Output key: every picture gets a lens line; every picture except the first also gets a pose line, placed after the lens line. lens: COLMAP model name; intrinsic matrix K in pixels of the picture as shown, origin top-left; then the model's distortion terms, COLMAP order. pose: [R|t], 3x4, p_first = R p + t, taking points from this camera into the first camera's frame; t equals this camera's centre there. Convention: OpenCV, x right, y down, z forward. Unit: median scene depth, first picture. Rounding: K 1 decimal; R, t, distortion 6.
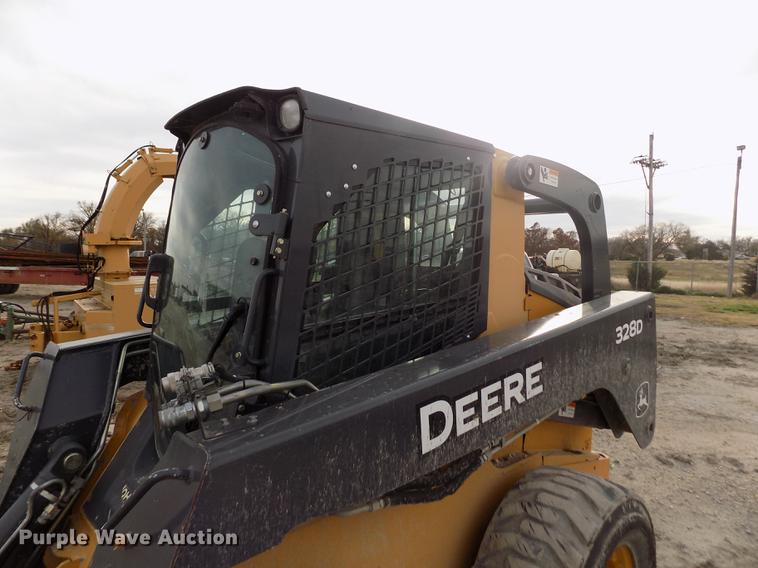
lens RADIAL K [[510.8, 0, 383.3], [0, 510.8, 278.2], [0, 0, 1]] dist [-0.074786, 0.075364]
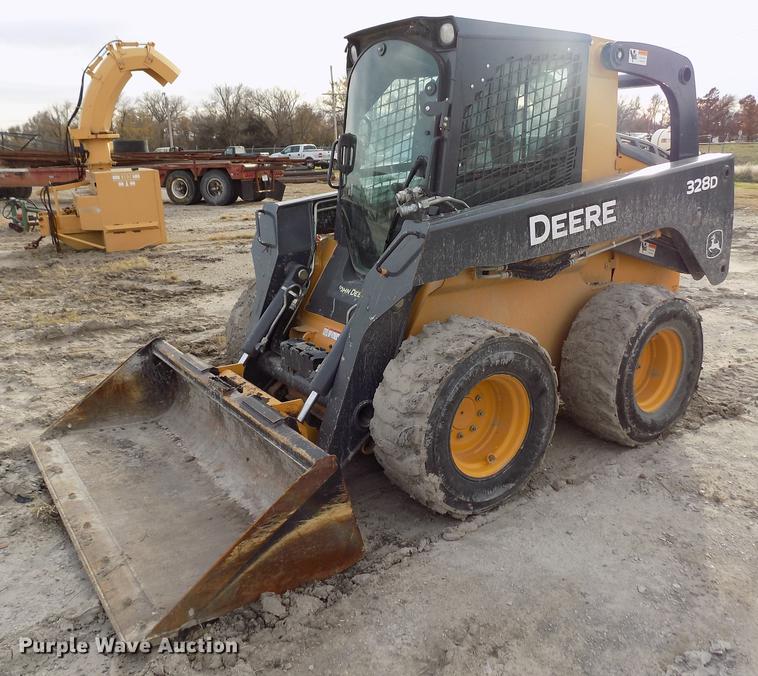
lens RADIAL K [[680.8, 0, 395.8], [0, 680.8, 358.0], [0, 0, 1]] dist [-0.066051, 0.074969]
pose [[0.991524, -0.002019, -0.129906, -0.056176], [0.035707, 0.965610, 0.257530, 0.076537], [0.124919, -0.259986, 0.957498, -0.961928]]
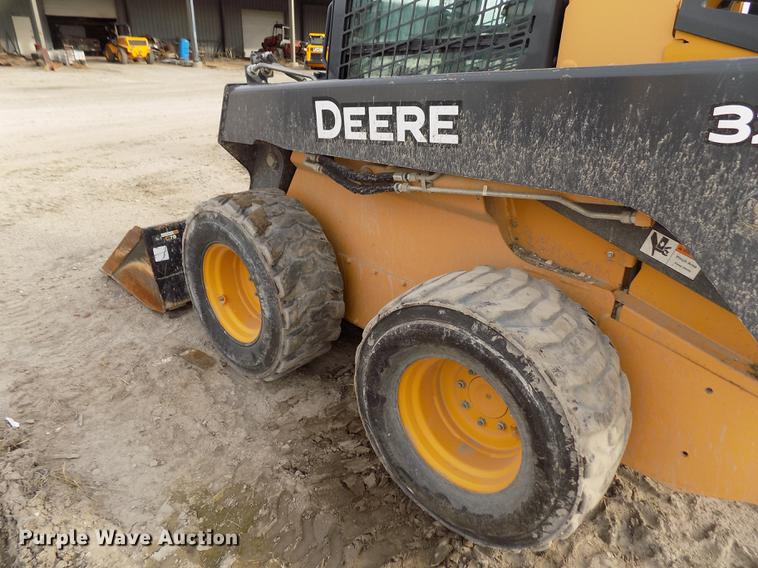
lens RADIAL K [[510.8, 0, 383.3], [0, 510.8, 278.2], [0, 0, 1]] dist [-0.074786, 0.075364]
pose [[0.087308, 0.401198, -0.911821, 1.075728], [-0.075715, 0.915341, 0.395498, 0.097386], [0.993300, 0.034508, 0.110293, 0.737649]]
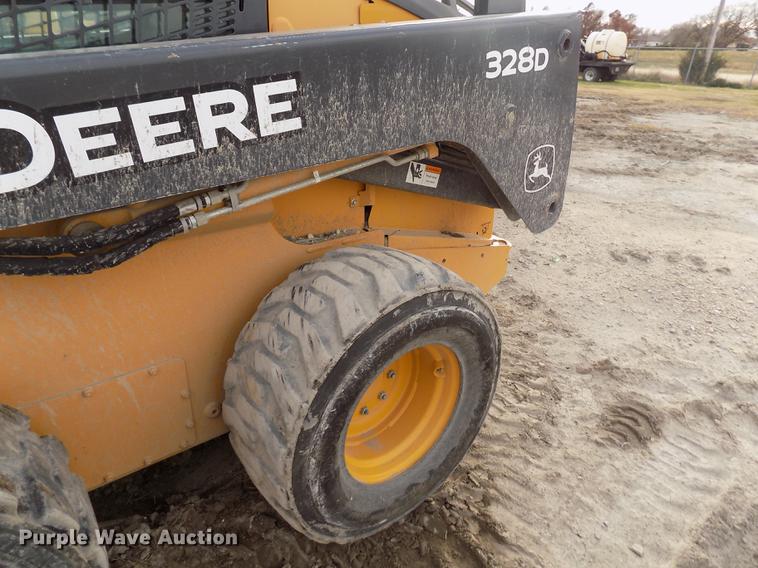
lens RADIAL K [[511.4, 0, 382.4], [0, 511.4, 273.6], [0, 0, 1]] dist [-0.056593, 0.056560]
pose [[0.998041, 0.037306, -0.050228, 0.425600], [-0.015704, 0.926458, 0.376072, 0.139160], [0.060564, -0.374546, 0.925228, 0.310071]]
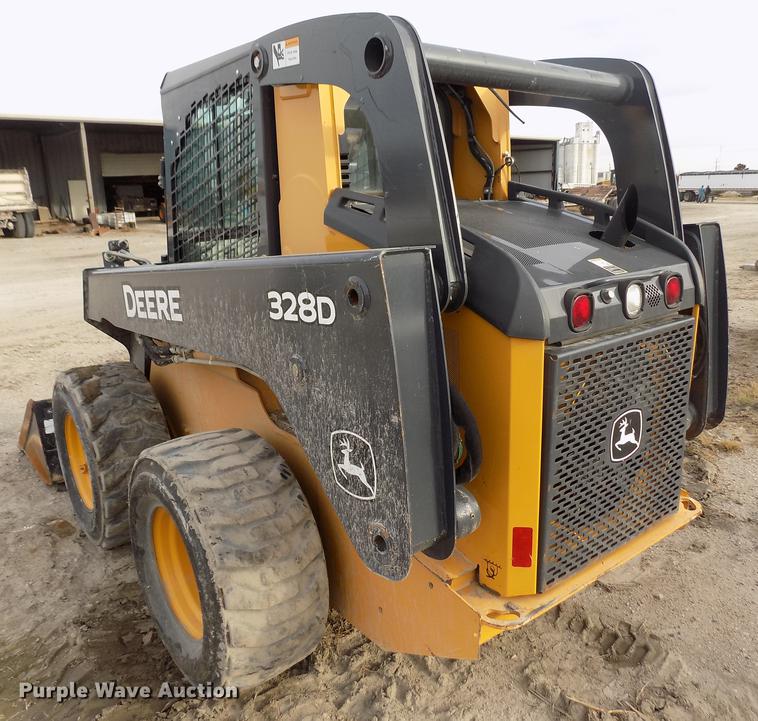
lens RADIAL K [[671.7, 0, 411.2], [0, 671.7, 369.7], [0, 0, 1]] dist [-0.075961, 0.084013]
pose [[-0.051166, 0.244856, -0.968208, 1.461117], [-0.030697, 0.968635, 0.246586, -0.017661], [0.998218, 0.042338, -0.042045, 1.398166]]
